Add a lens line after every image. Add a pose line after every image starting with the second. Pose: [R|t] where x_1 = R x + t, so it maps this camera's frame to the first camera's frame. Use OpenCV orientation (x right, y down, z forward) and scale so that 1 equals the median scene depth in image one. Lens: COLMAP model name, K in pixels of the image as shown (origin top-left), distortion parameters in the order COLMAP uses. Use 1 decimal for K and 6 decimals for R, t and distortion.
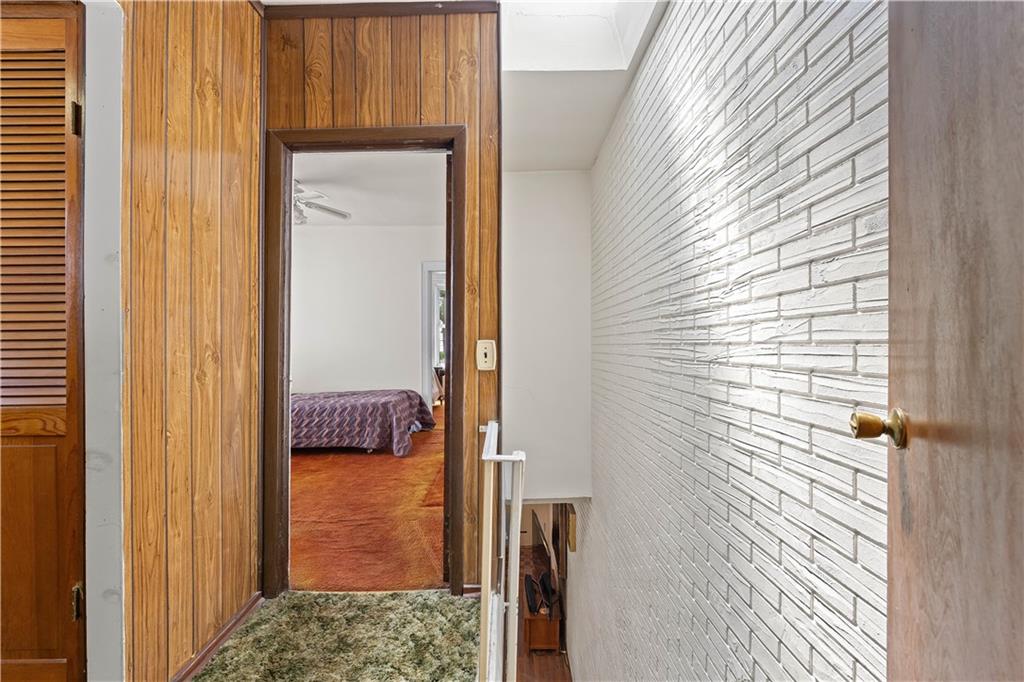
lens RADIAL K [[415.8, 0, 512.4], [0, 415.8, 343.4], [0, 0, 1]] dist [-0.001090, 0.000194]
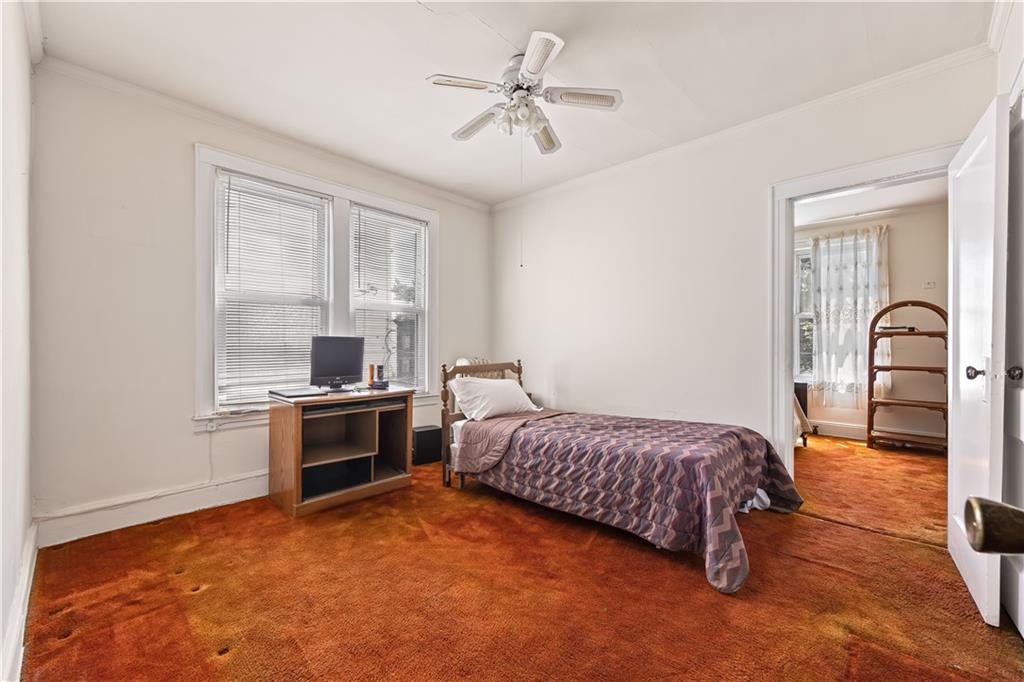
lens RADIAL K [[415.8, 0, 513.1], [0, 415.8, 343.1], [0, 0, 1]] dist [-0.001090, 0.000194]
pose [[0.728020, 0.002694, -0.685551, -0.121645], [-0.003262, 0.999995, 0.000465, 0.003951], [0.685548, 0.001898, 0.728025, 0.501691]]
